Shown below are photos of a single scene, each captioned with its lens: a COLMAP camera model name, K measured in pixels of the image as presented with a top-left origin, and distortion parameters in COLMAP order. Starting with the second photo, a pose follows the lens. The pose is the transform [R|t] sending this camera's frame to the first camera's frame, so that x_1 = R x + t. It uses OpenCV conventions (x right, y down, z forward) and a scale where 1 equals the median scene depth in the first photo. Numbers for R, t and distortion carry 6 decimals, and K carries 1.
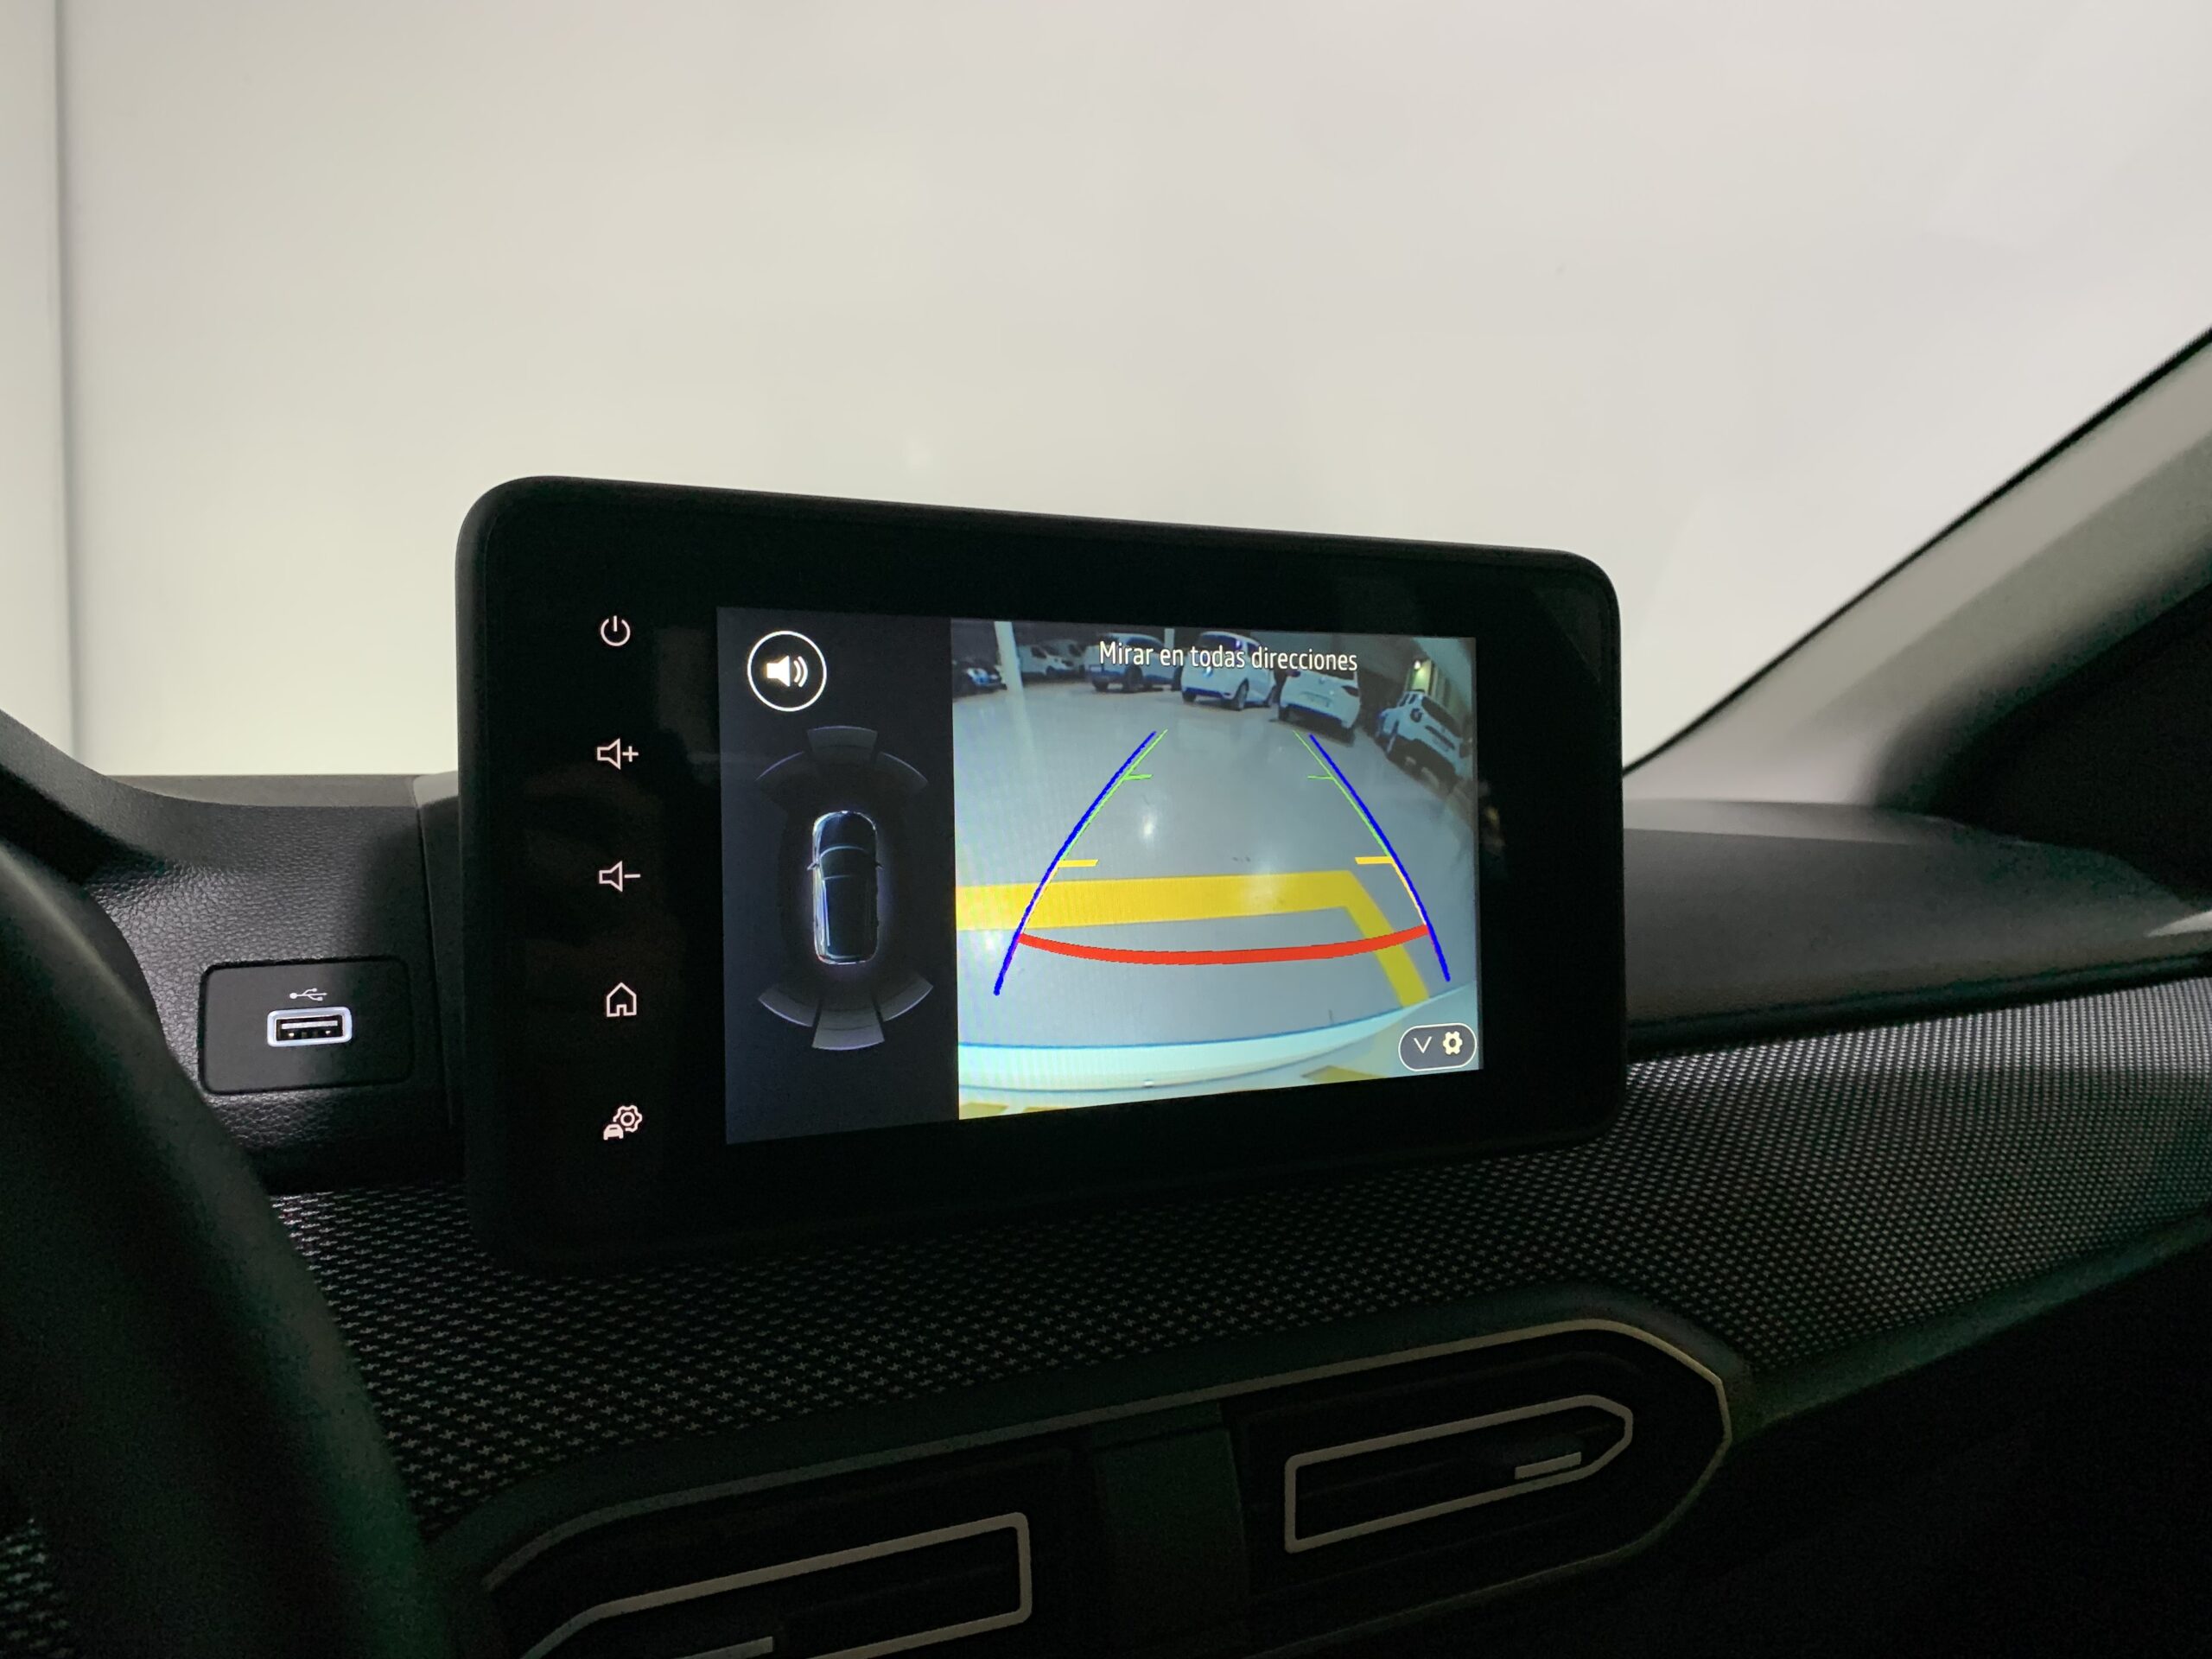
lens RADIAL K [[1695.5, 0, 1094.1], [0, 1695.5, 839.9], [0, 0, 1]] dist [0.017231, -0.006025]
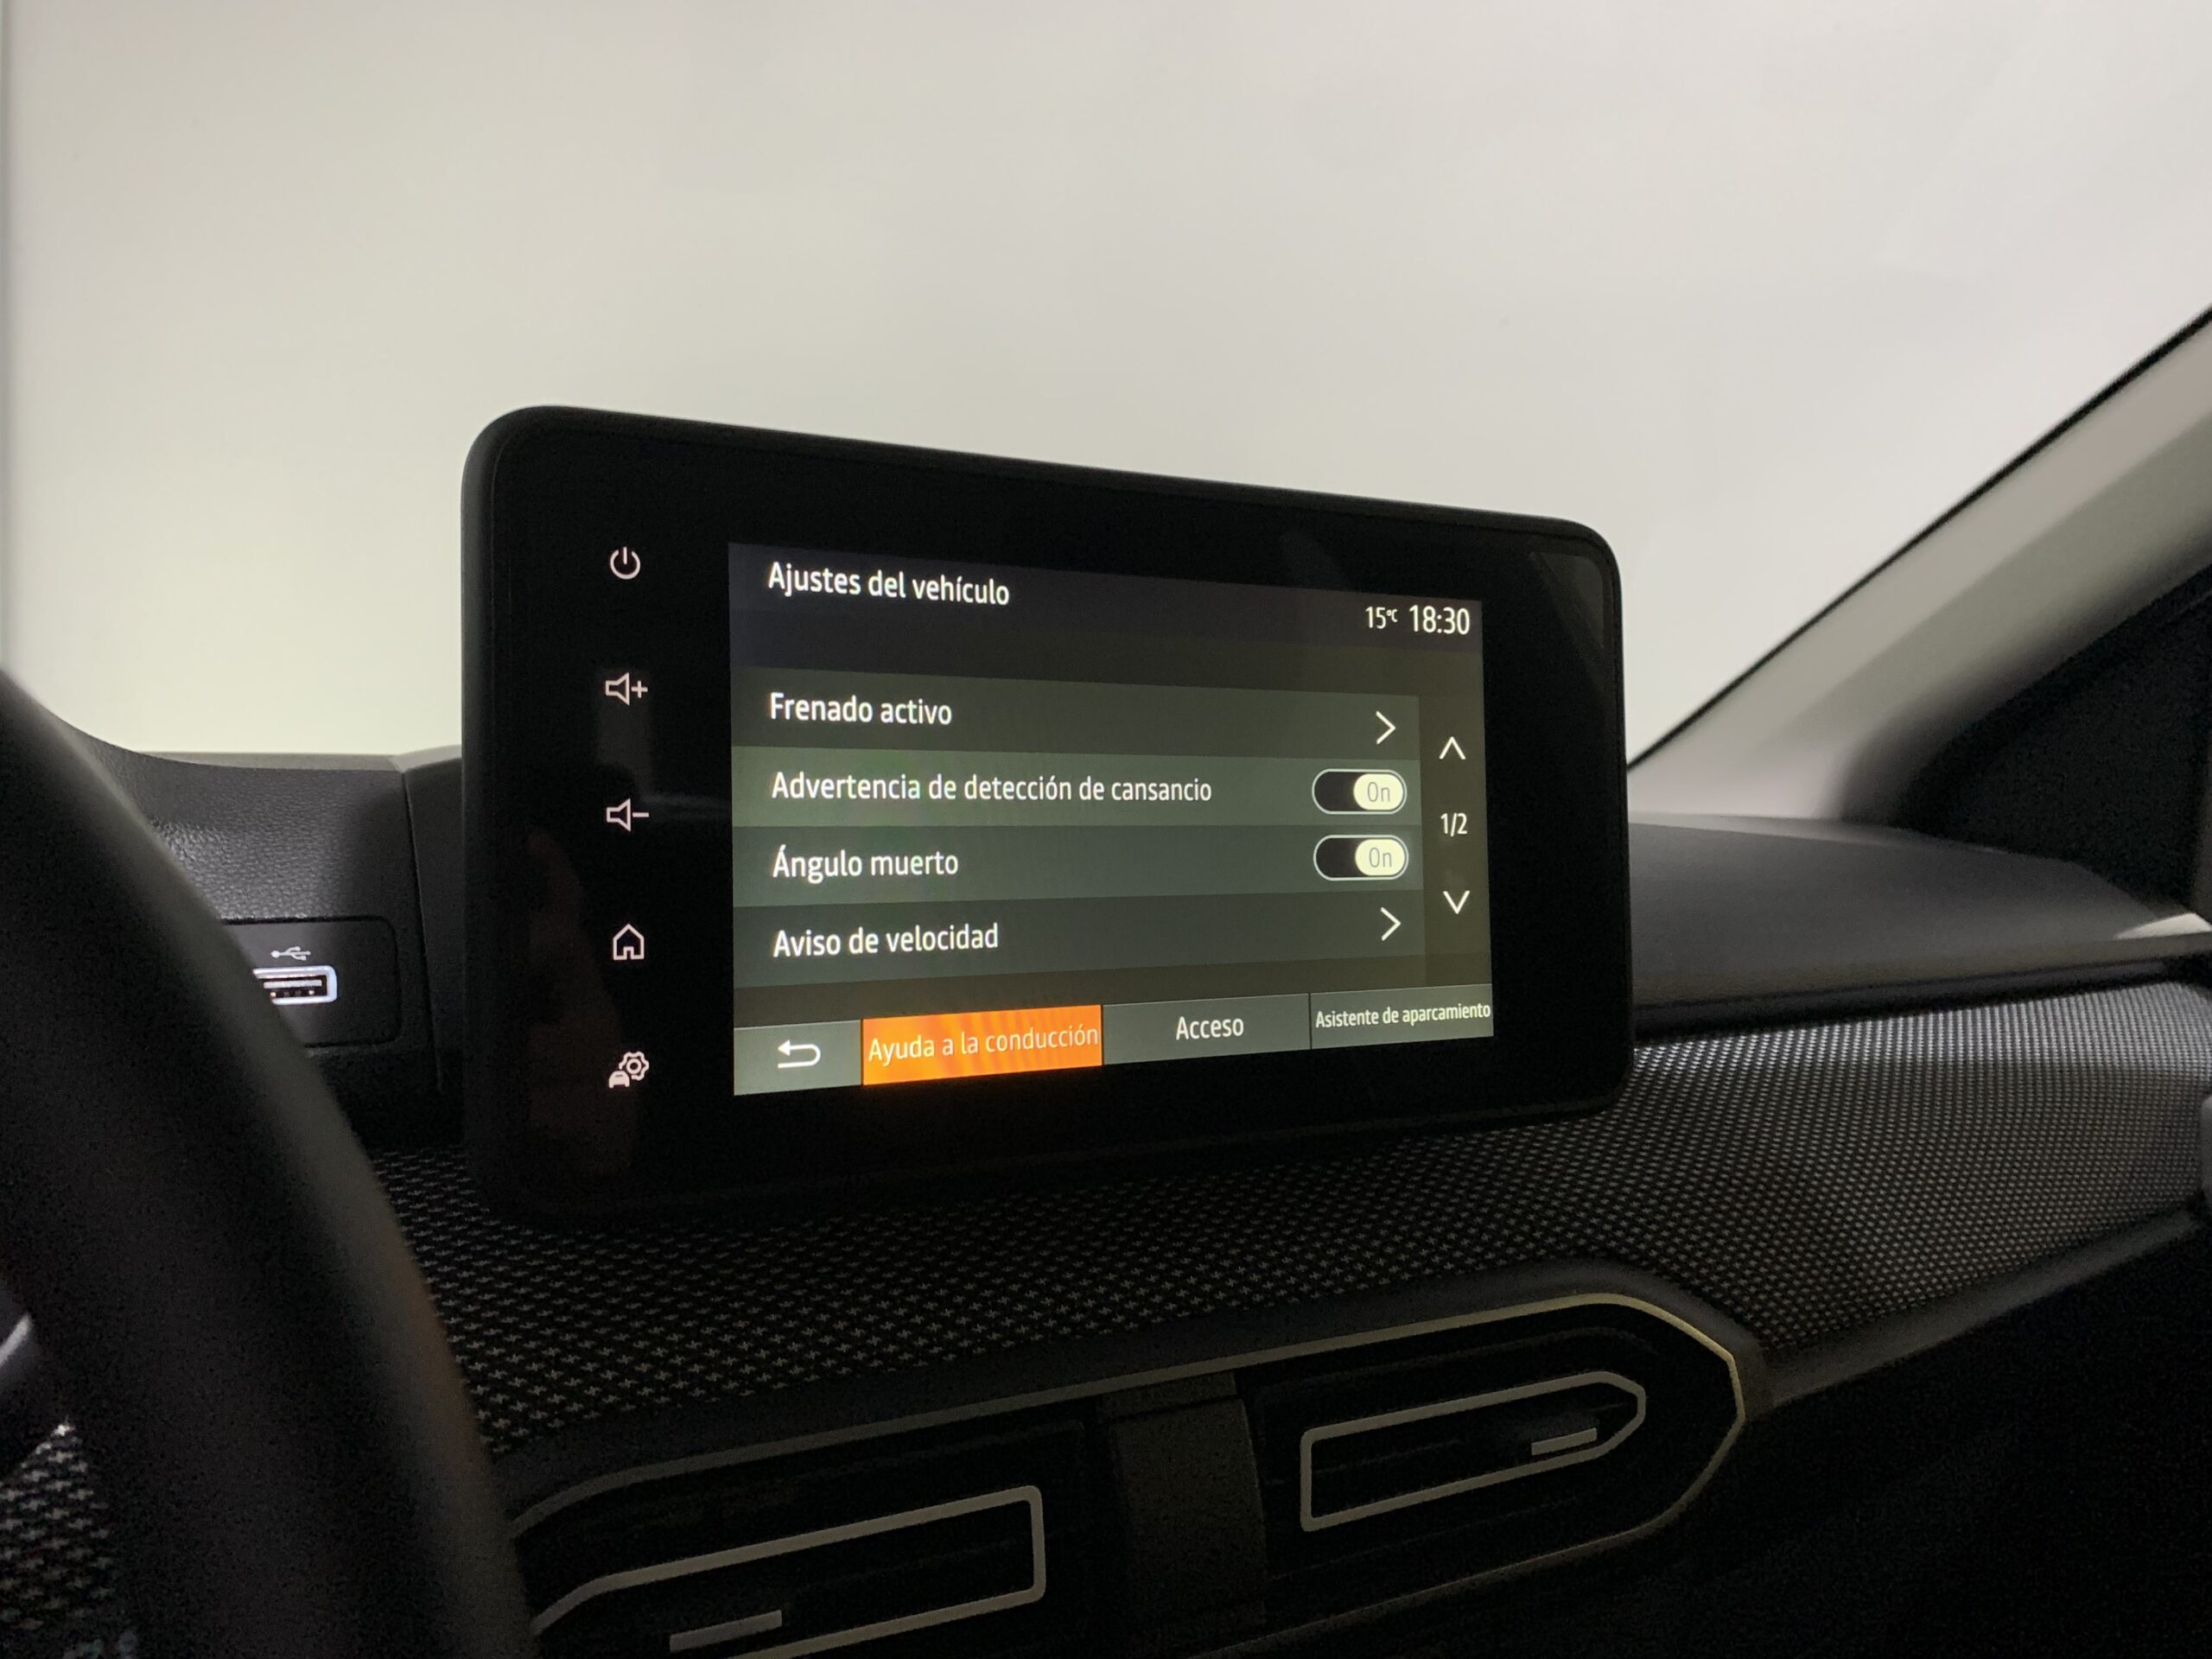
lens RADIAL K [[1695.5, 0, 1098.1], [0, 1695.5, 830.9], [0, 0, 1]] dist [0.017231, -0.006025]
pose [[0.999423, -0.000634, 0.033960, -0.036173], [0.001893, 0.999311, -0.037073, 0.055238], [-0.033913, 0.037116, 0.998735, 0.019287]]
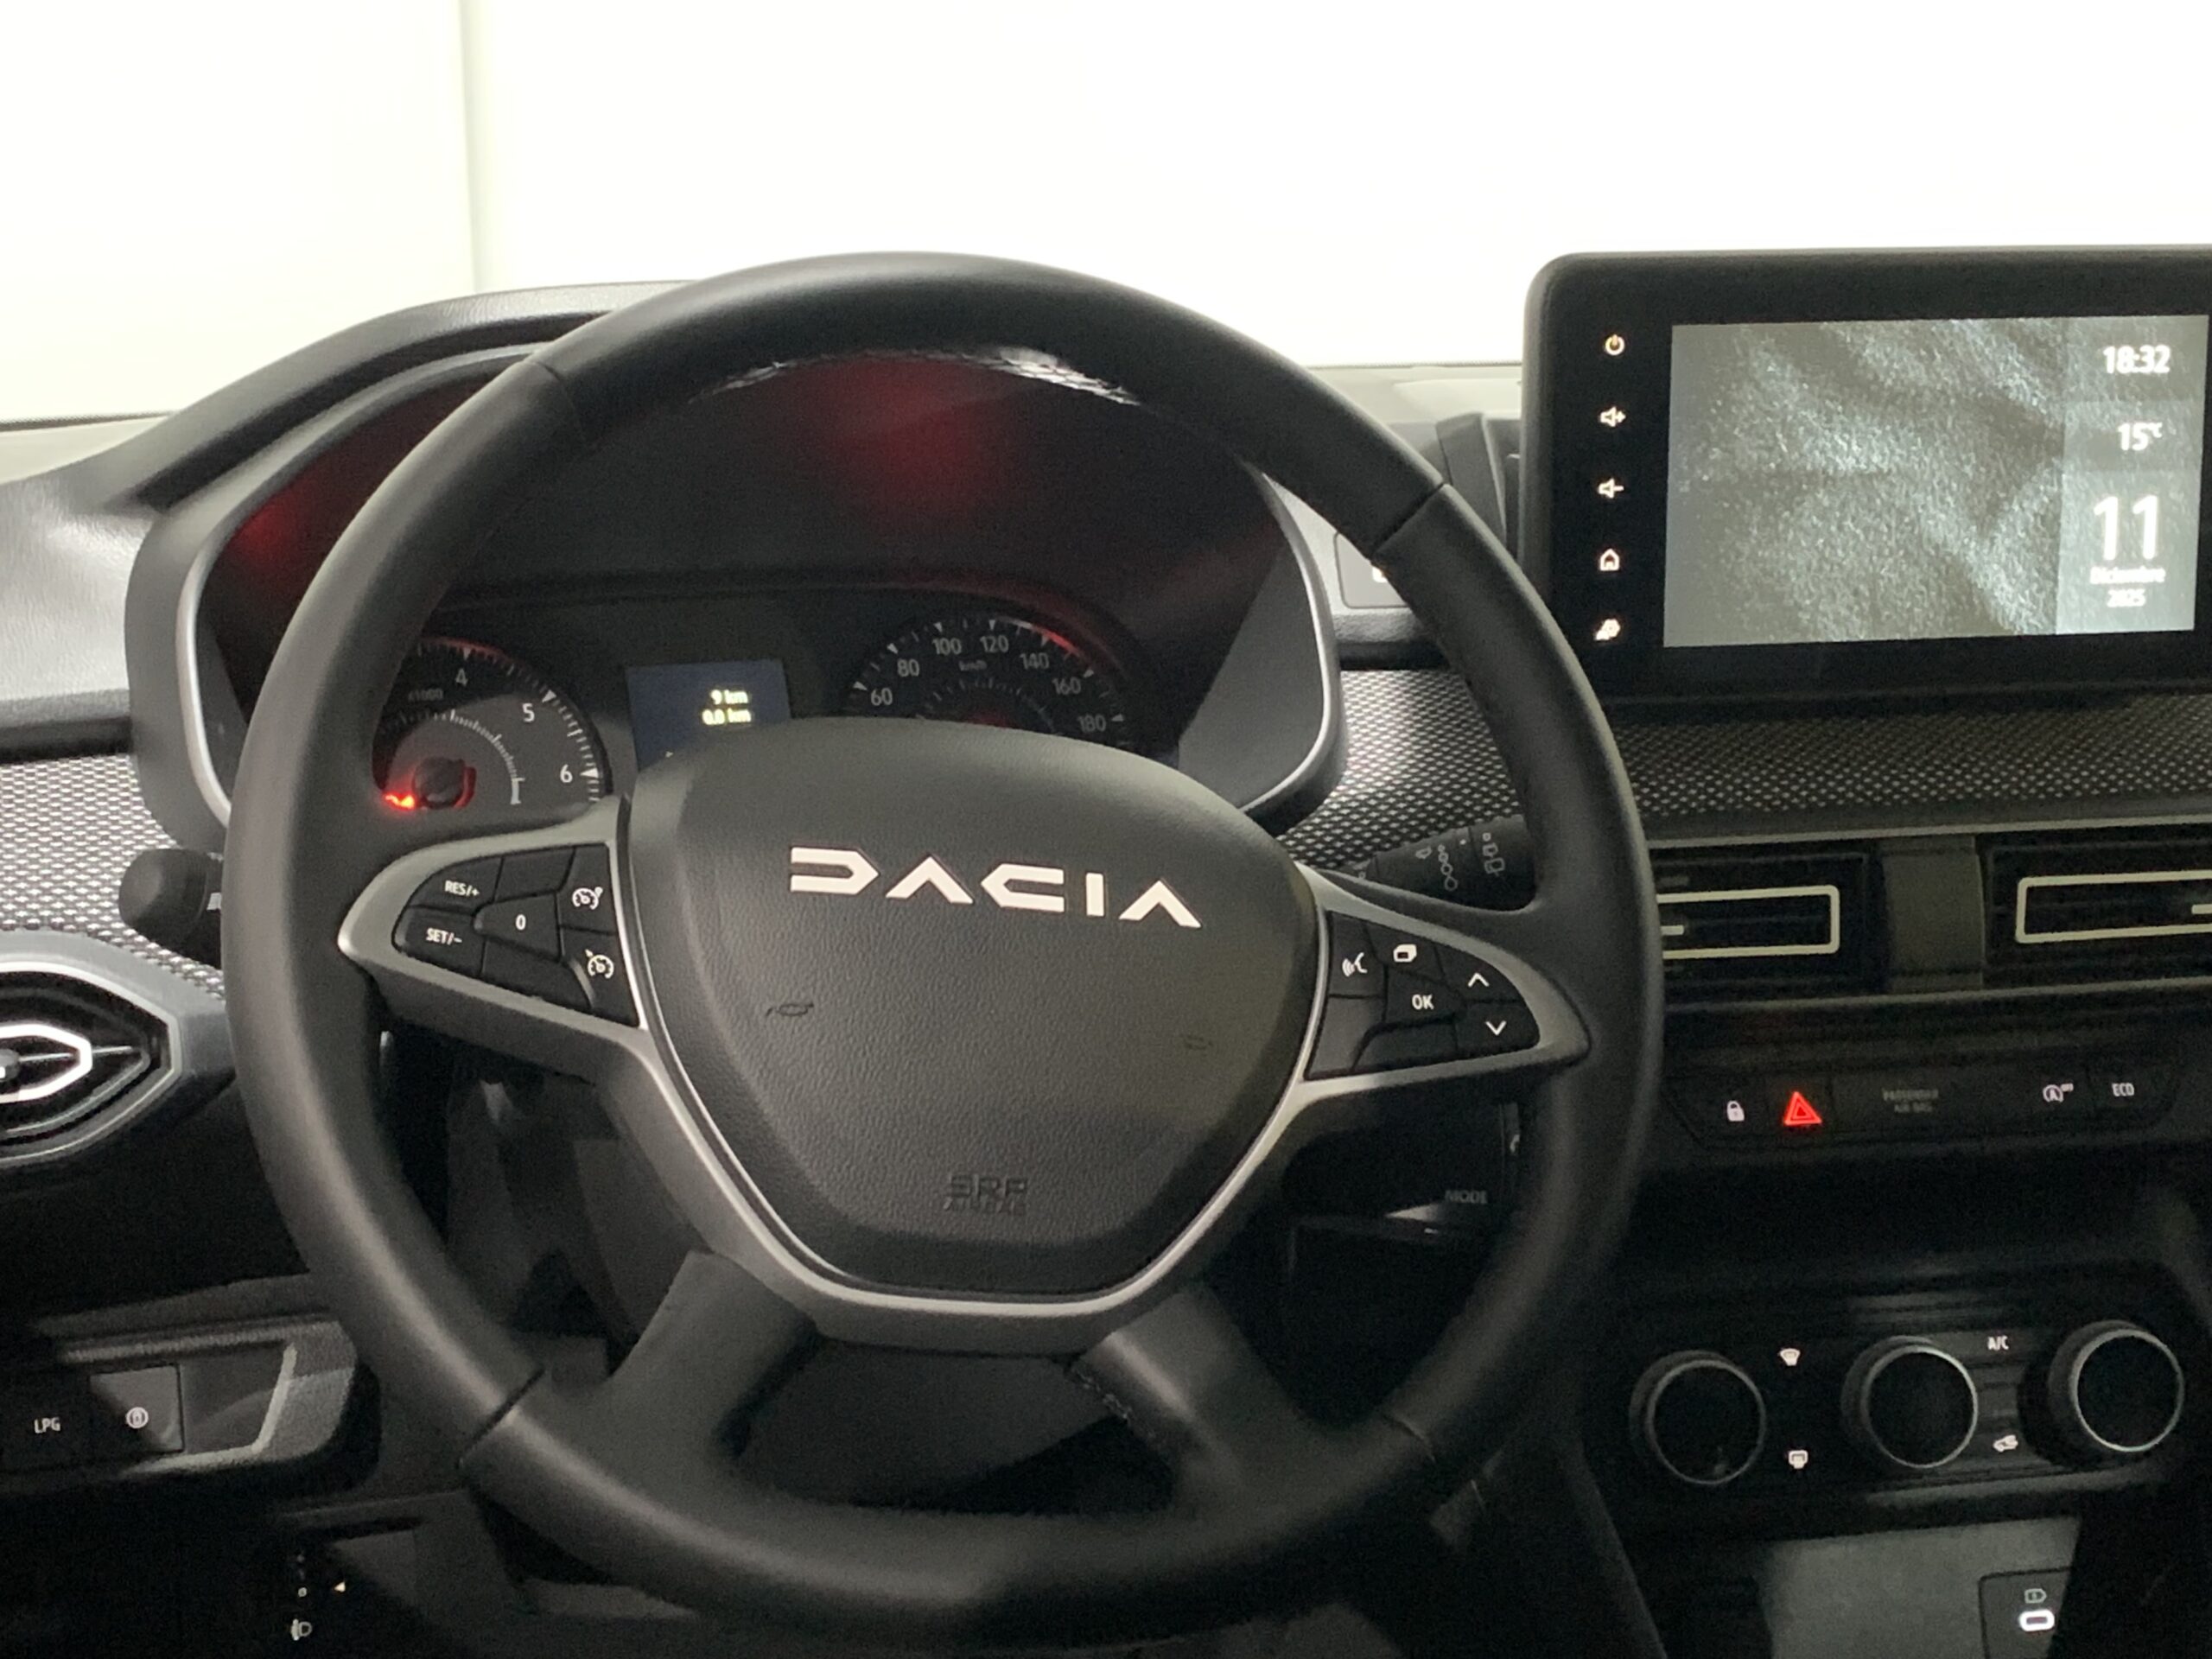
lens RADIAL K [[3270.7, 0, 1111.4], [0, 3270.7, 847.1], [0, 0, 1]] dist [0.093991, 0.000000]
pose [[0.954941, 0.061360, -0.290383, 0.188904], [-0.008295, 0.983531, 0.180548, -0.180890], [0.296680, -0.170004, 0.939723, -1.950321]]
